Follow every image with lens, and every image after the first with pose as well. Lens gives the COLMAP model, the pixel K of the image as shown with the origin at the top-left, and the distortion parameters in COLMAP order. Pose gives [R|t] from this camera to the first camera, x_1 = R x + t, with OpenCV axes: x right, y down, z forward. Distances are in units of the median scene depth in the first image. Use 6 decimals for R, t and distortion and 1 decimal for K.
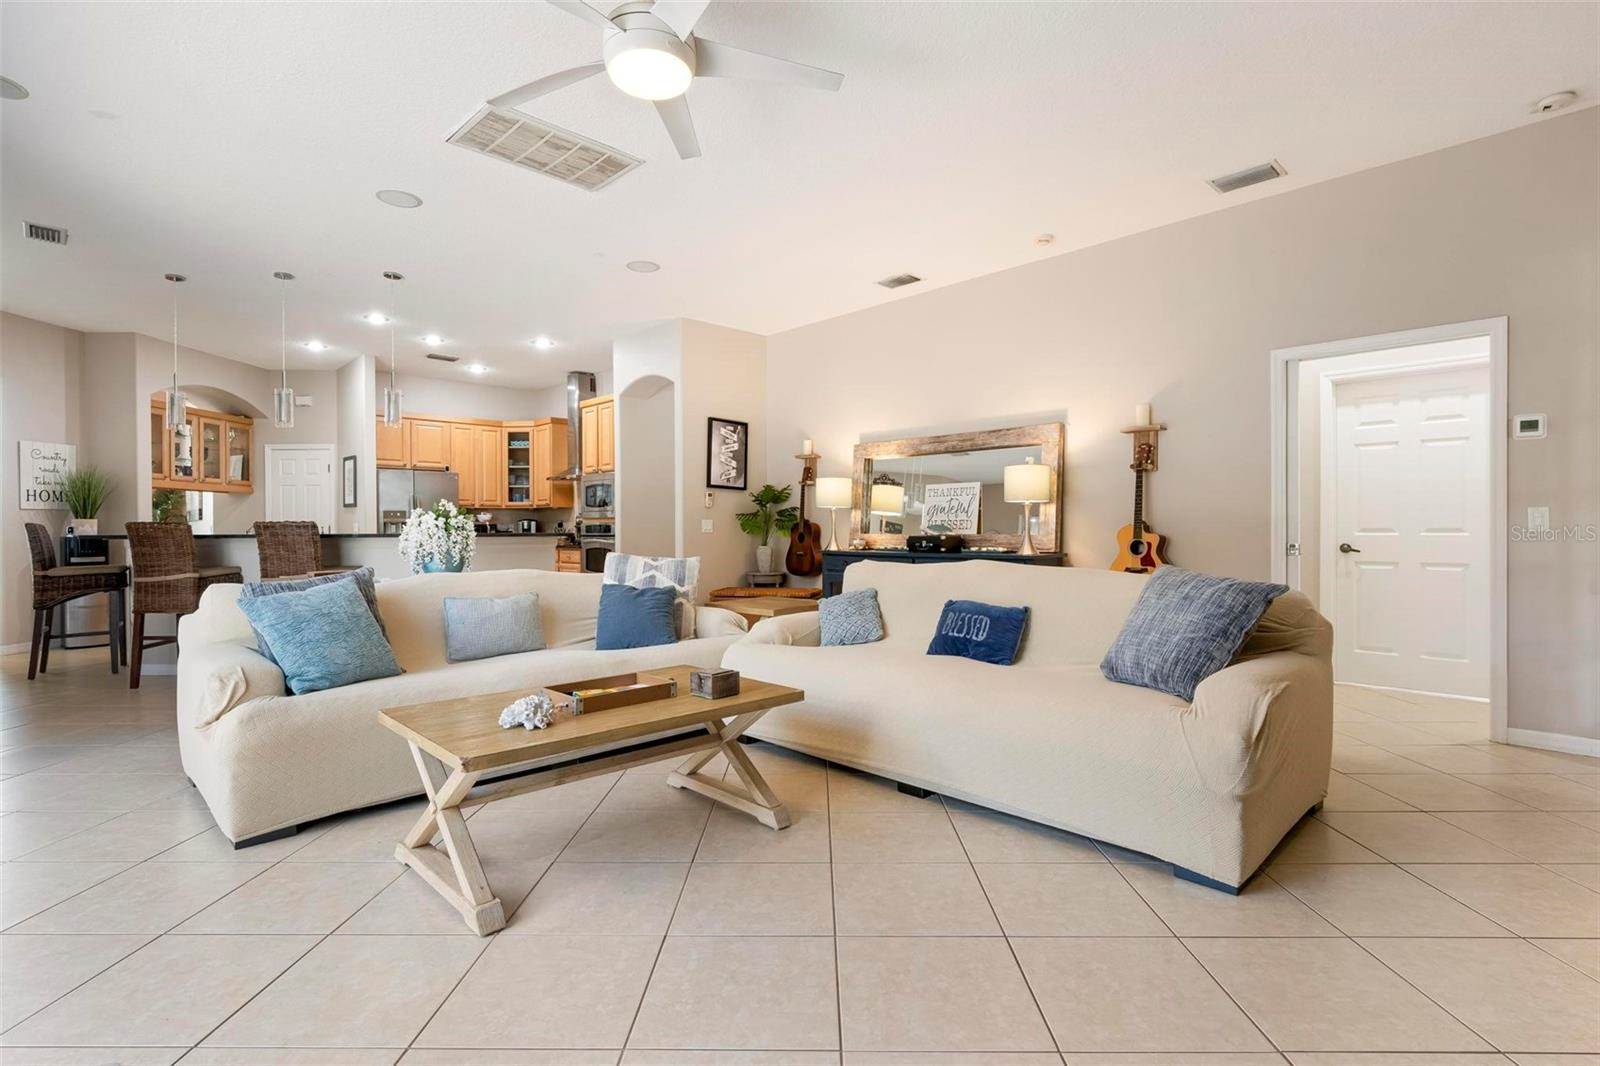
lens RADIAL K [[779.0, 0, 800.0], [0, 779.0, 533.0], [0, 0, 1]] dist [0.001227, 0.000363]
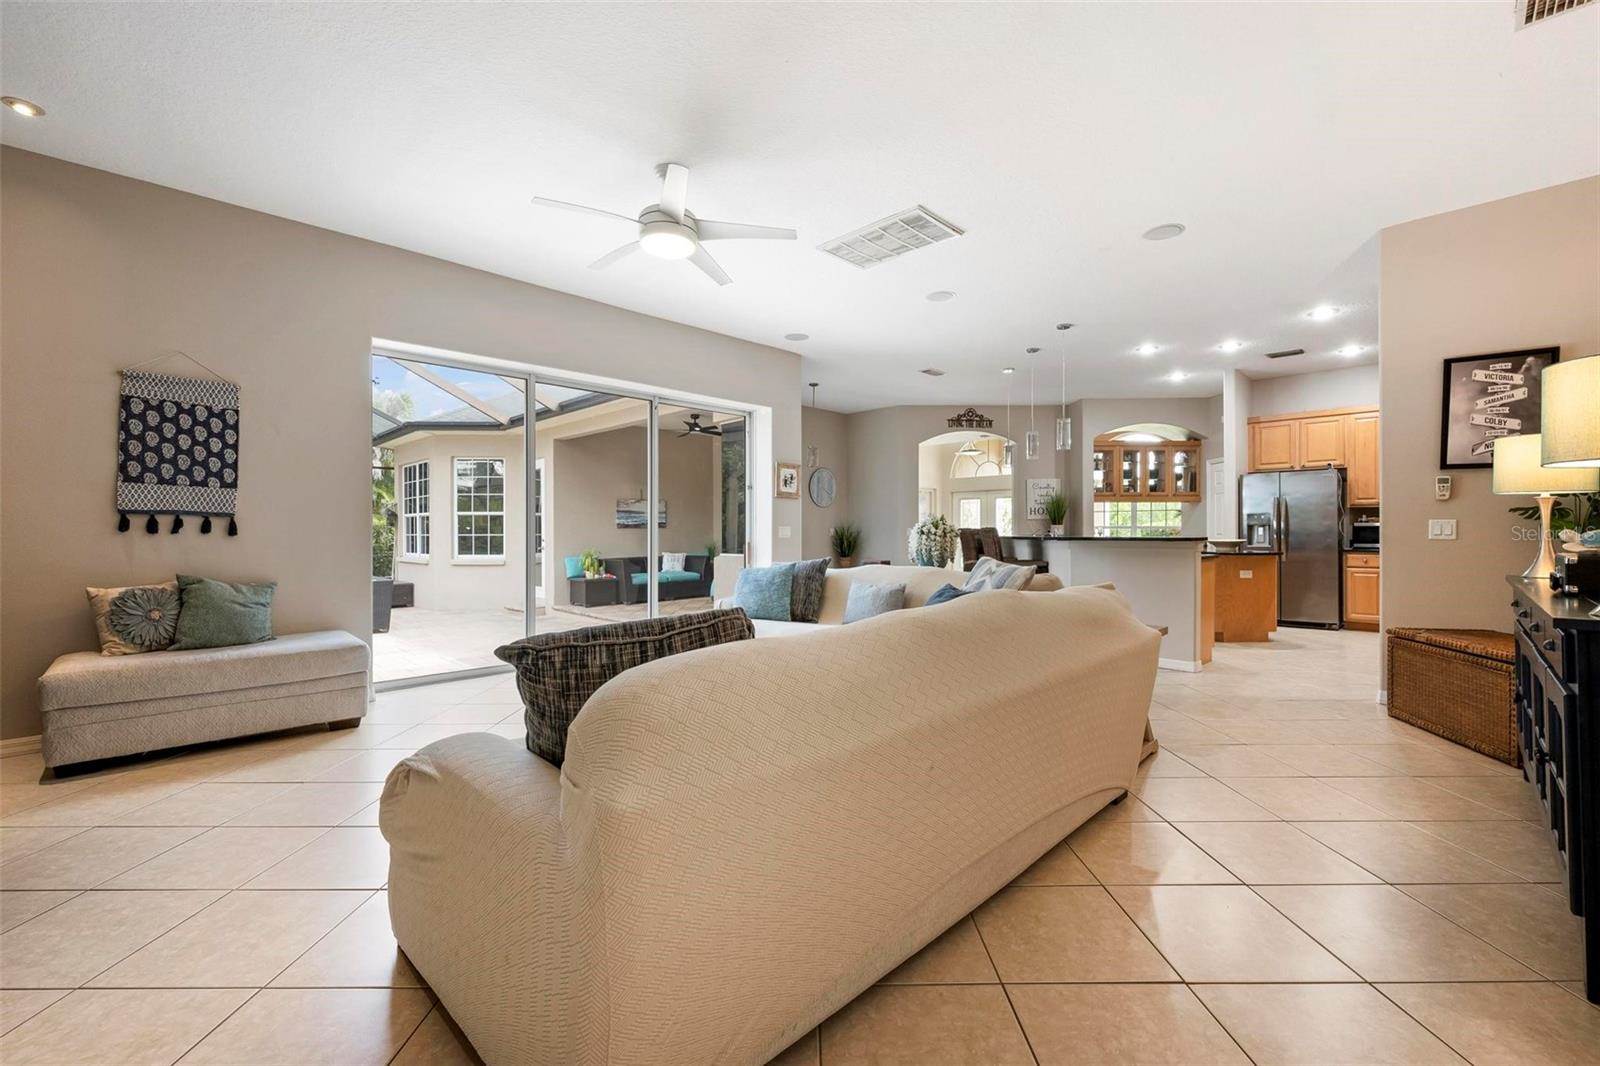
lens RADIAL K [[677.6, 0, 806.6], [0, 677.6, 525.8], [0, 0, 1]] dist [-0.001595, -0.000189]
pose [[0.018022, -0.005864, -0.999820, 0.426379], [-0.001342, 0.999982, -0.005890, -0.007363], [0.999837, 0.001448, 0.018014, 0.457150]]
